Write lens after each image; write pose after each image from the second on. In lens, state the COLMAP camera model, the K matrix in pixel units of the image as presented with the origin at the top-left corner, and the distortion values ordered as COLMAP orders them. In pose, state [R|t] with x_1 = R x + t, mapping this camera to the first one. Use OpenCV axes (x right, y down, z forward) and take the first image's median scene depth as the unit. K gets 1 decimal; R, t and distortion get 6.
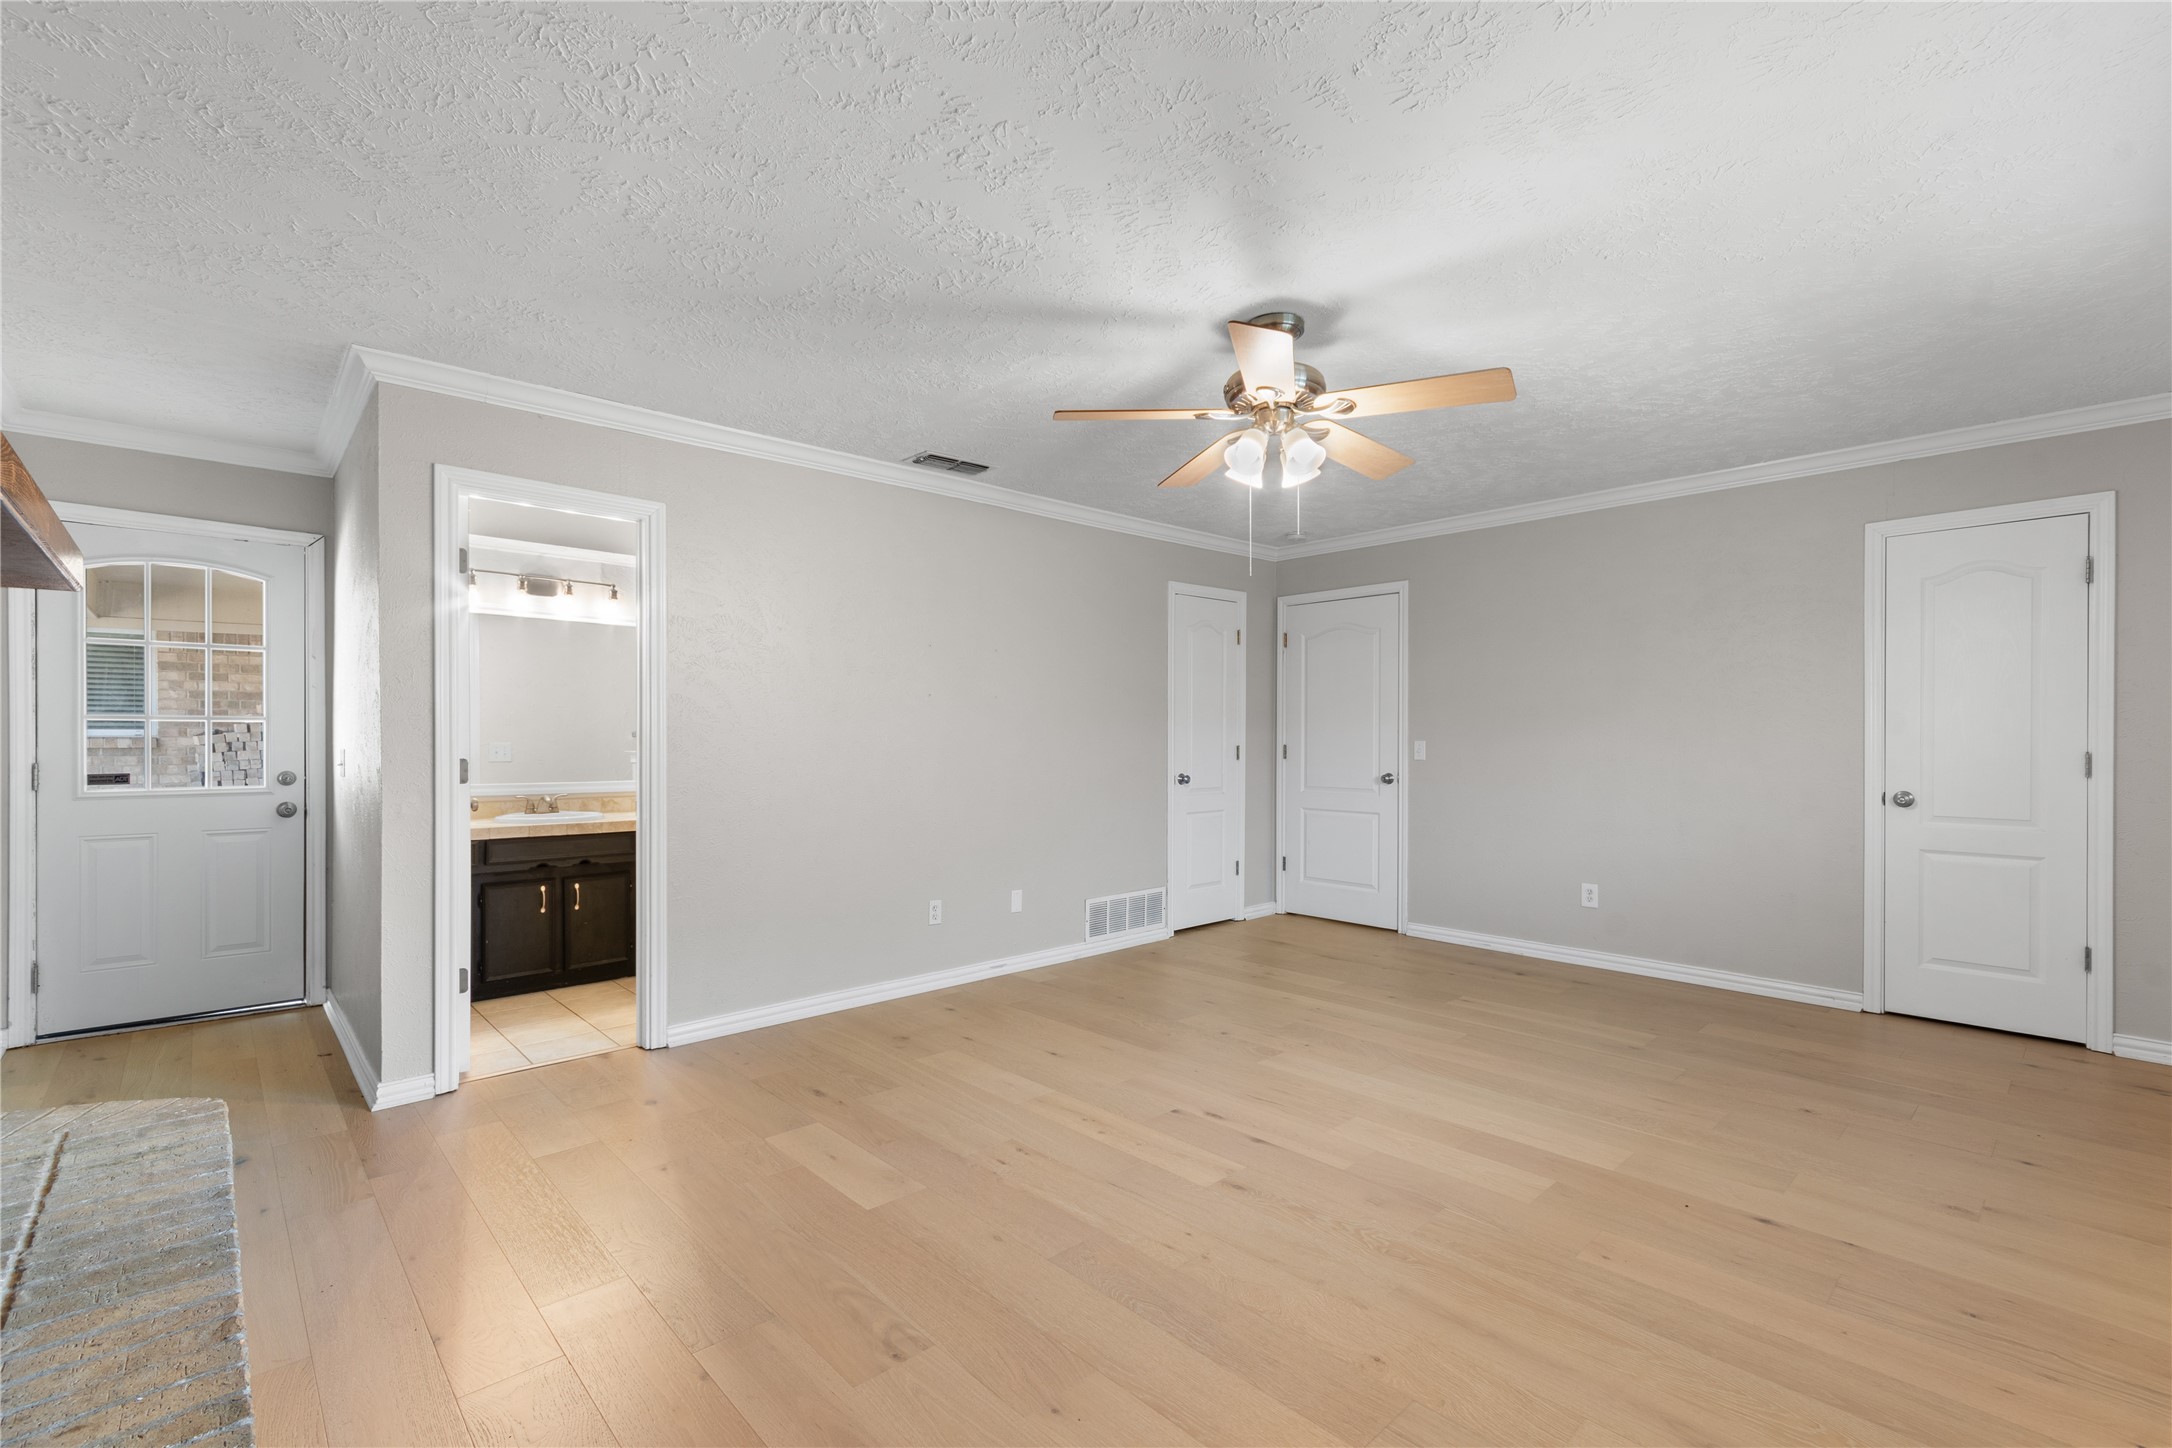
lens RADIAL K [[950.4, 0, 1091.0], [0, 950.4, 742.3], [0, 0, 1]] dist [0.001482, -0.001227]
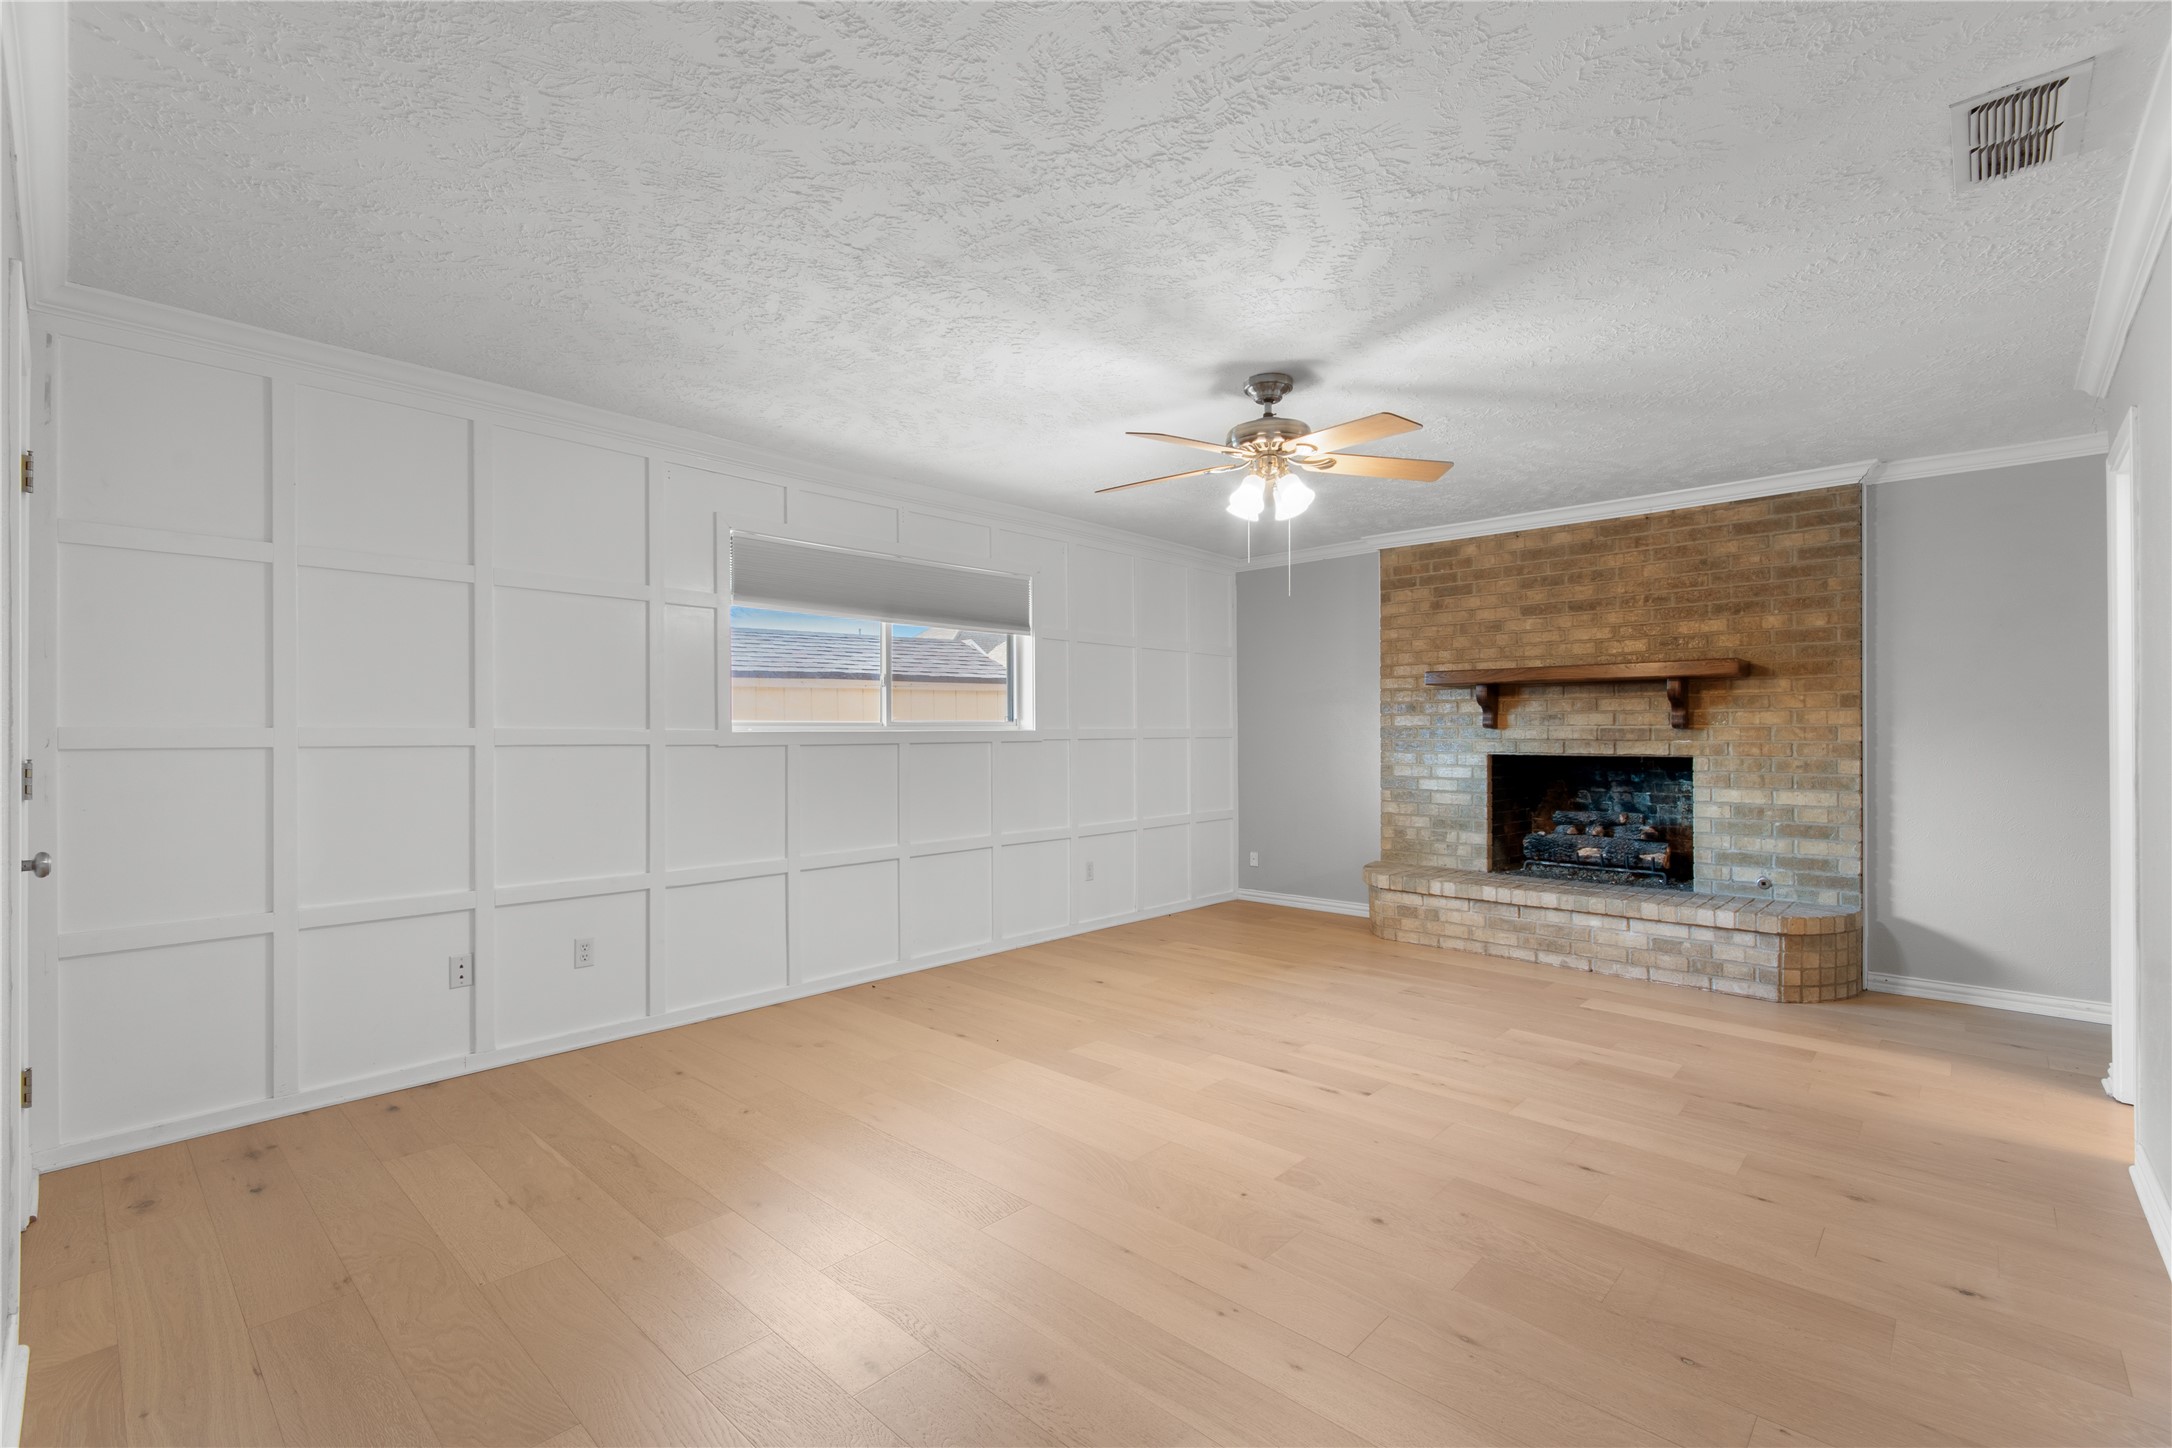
lens RADIAL K [[950.4, 0, 1088.5], [0, 950.4, 734.4], [0, 0, 1]] dist [0.001482, -0.001227]
pose [[-0.997710, 0.001544, -0.067623, 0.340151], [0.001312, 0.999993, 0.003478, -0.007389], [0.067628, 0.003381, -0.997705, 1.482288]]
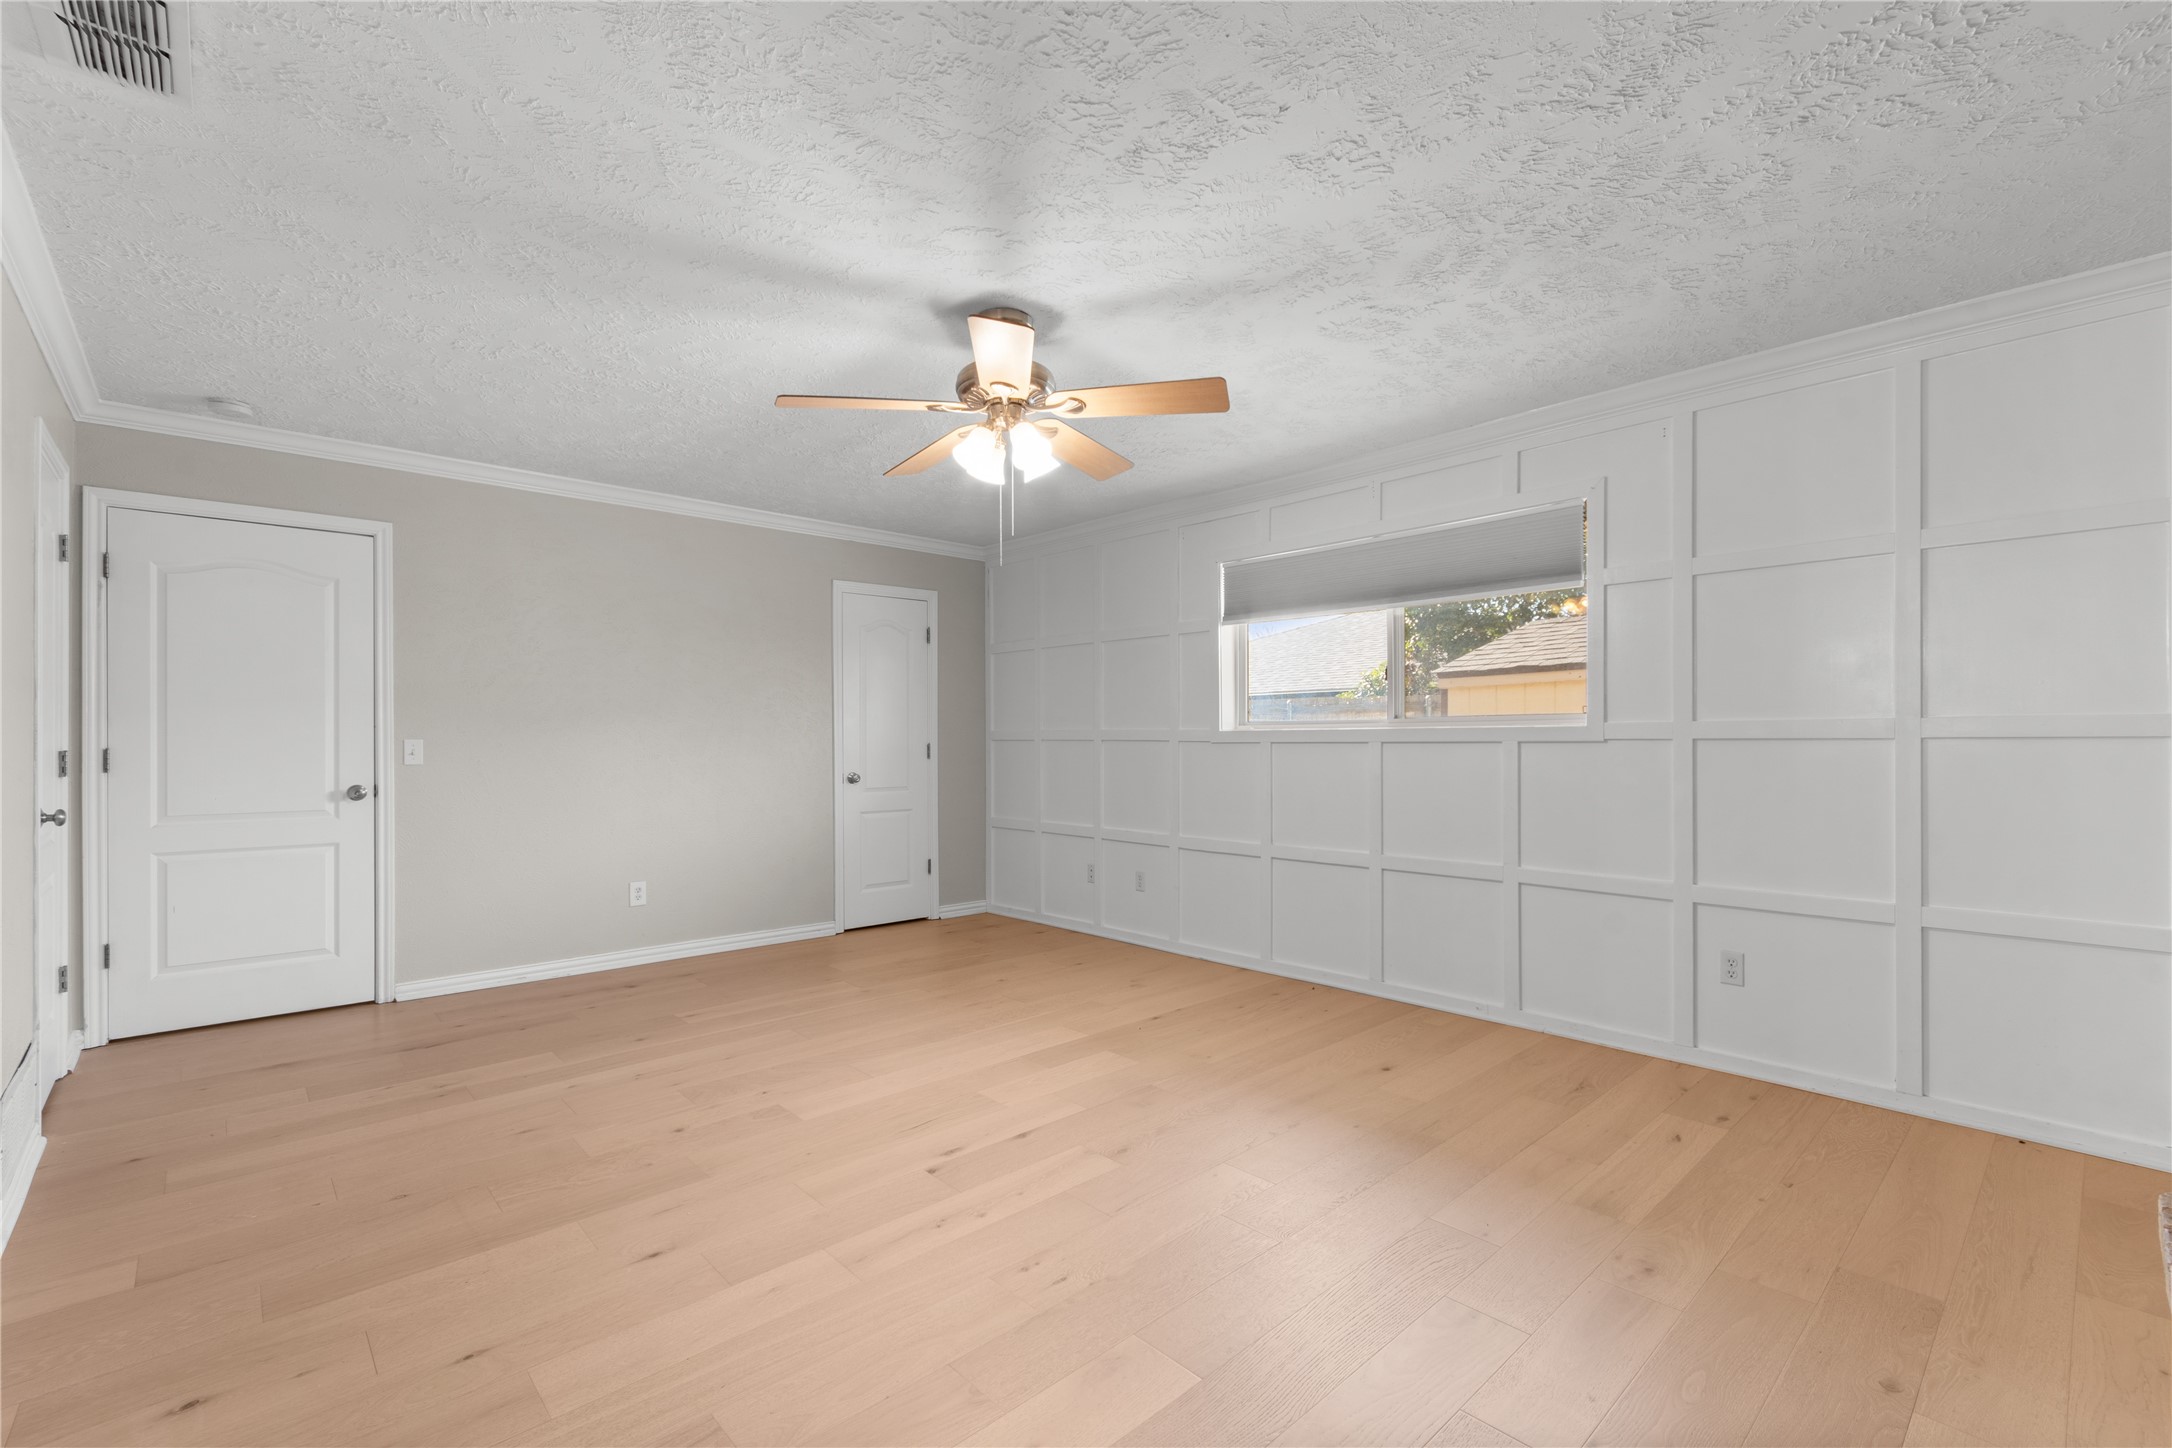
lens RADIAL K [[950.4, 0, 1086.2], [0, 950.4, 739.8], [0, 0, 1]] dist [0.001482, -0.001227]
pose [[0.007905, -0.003360, 0.999963, -0.558495], [0.006633, 0.999973, 0.003308, -0.000154], [-0.999947, 0.006607, 0.007927, 0.625982]]
